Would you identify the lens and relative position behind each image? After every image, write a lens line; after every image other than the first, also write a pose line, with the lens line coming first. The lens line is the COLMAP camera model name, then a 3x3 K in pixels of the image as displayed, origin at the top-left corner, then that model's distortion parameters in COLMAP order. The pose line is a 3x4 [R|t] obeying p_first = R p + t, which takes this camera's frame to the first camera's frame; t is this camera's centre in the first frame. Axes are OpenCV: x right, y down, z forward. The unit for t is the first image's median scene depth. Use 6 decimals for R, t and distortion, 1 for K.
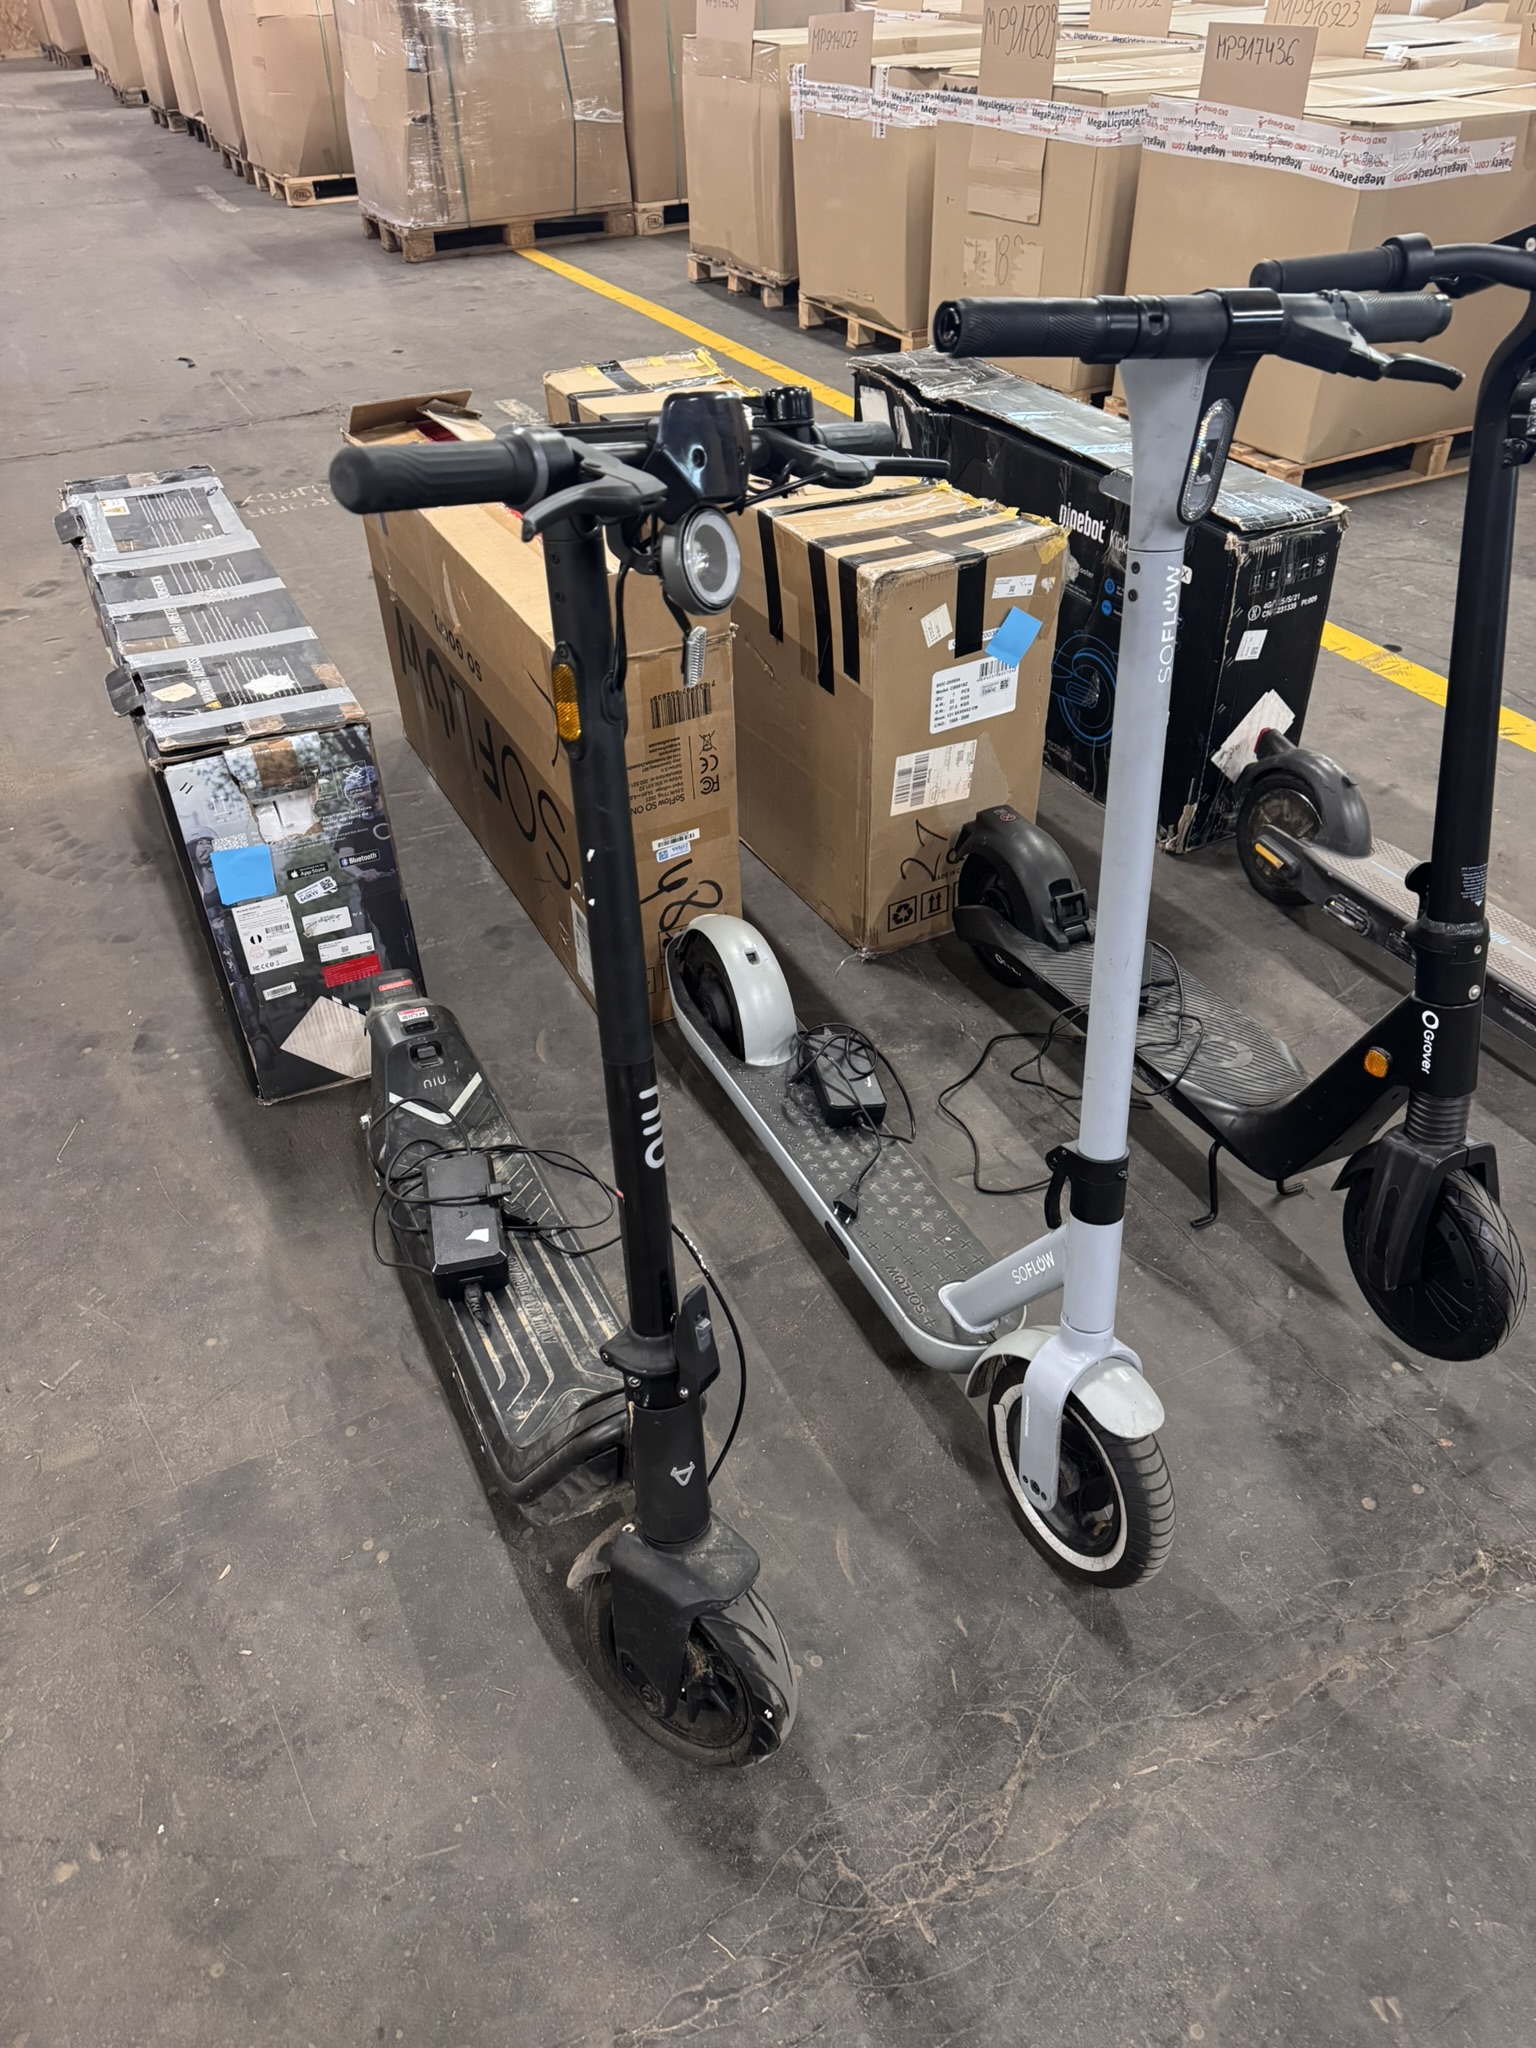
lens RADIAL K [[1457.6, 0, 764.0], [0, 1457.6, 1030.1], [0, 0, 1]] dist [0.022493, -0.028218]
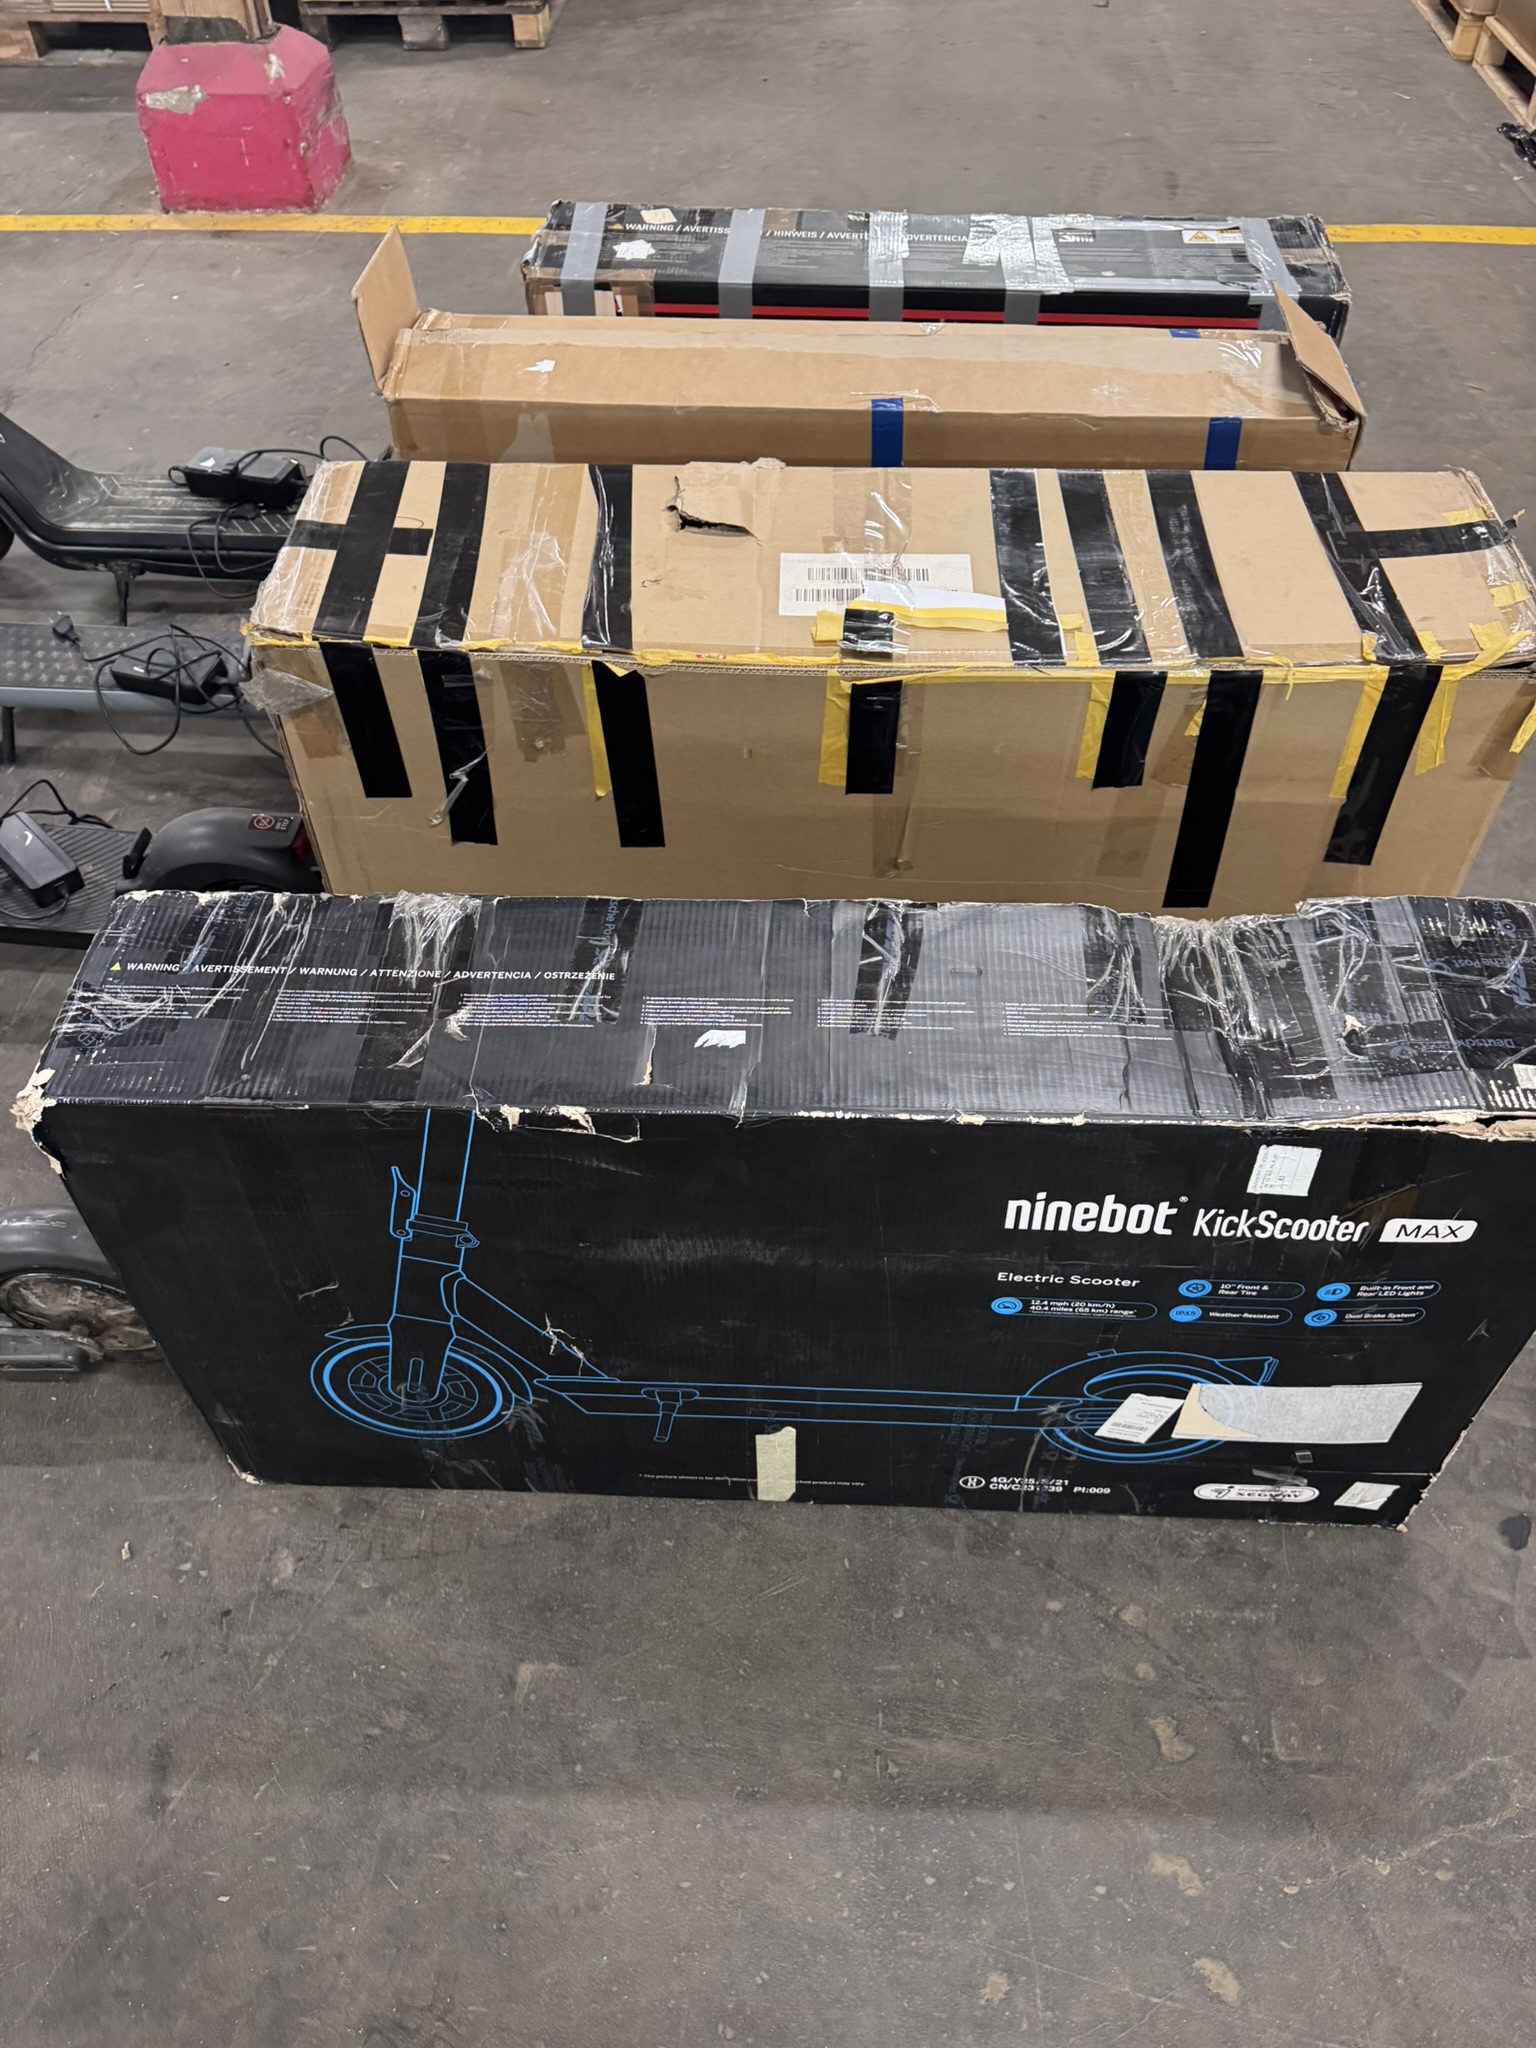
lens RADIAL K [[1457.6, 0, 755.9], [0, 1457.6, 1023.3], [0, 0, 1]] dist [0.022493, -0.028218]
pose [[-0.509275, 0.658250, -0.554389, 0.320586], [-0.517701, 0.280272, 0.808352, -0.528102], [0.687477, 0.698681, 0.198041, 0.650163]]
